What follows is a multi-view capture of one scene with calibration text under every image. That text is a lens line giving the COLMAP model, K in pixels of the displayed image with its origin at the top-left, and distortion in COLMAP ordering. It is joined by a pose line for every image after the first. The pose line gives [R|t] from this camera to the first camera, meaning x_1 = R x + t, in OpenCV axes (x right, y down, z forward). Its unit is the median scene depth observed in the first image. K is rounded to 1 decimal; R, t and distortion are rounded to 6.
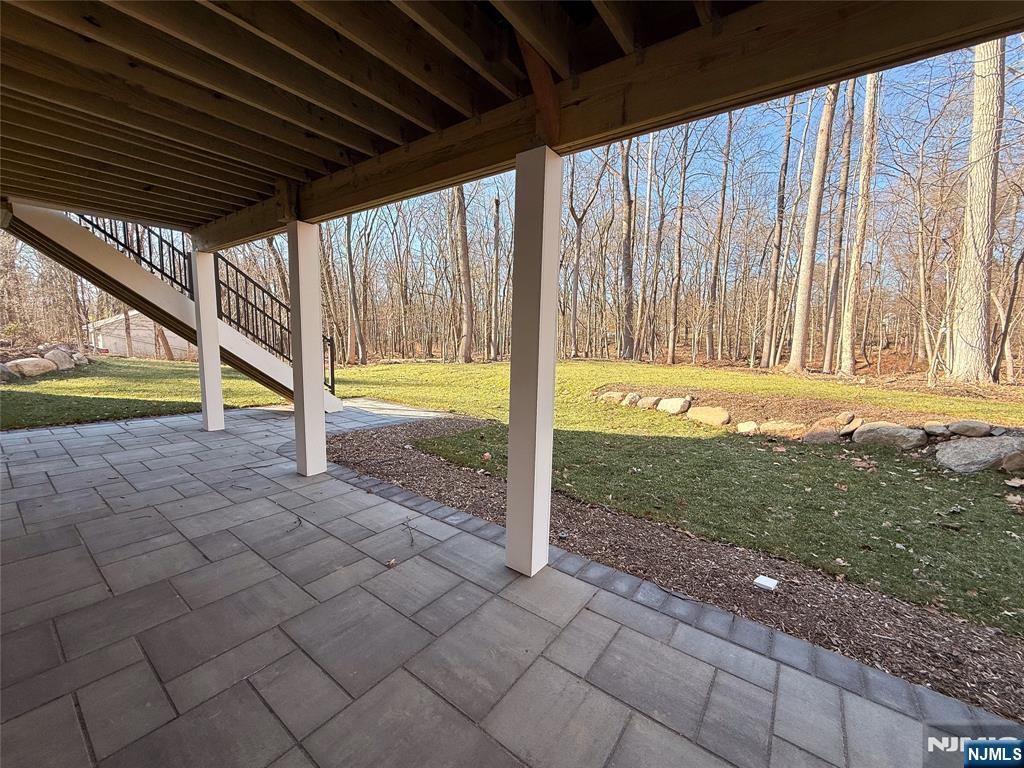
lens RADIAL K [[407.3, 0, 511.2], [0, 407.3, 385.1], [0, 0, 1]] dist [0.000583, -0.000352]
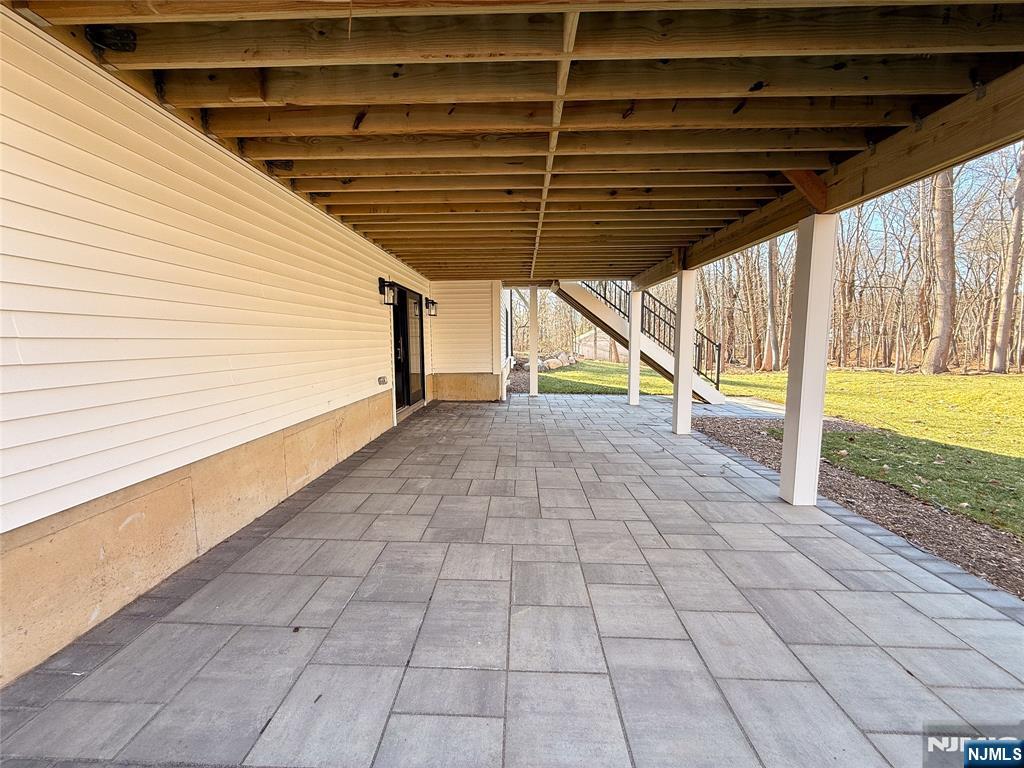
lens RADIAL K [[407.3, 0, 506.6], [0, 407.3, 383.0], [0, 0, 1]] dist [0.000583, -0.000352]
pose [[0.570569, 0.057524, -0.819233, 0.341246], [-0.075198, 0.997013, 0.017635, 0.047586], [0.817800, 0.051543, 0.573190, -0.373669]]
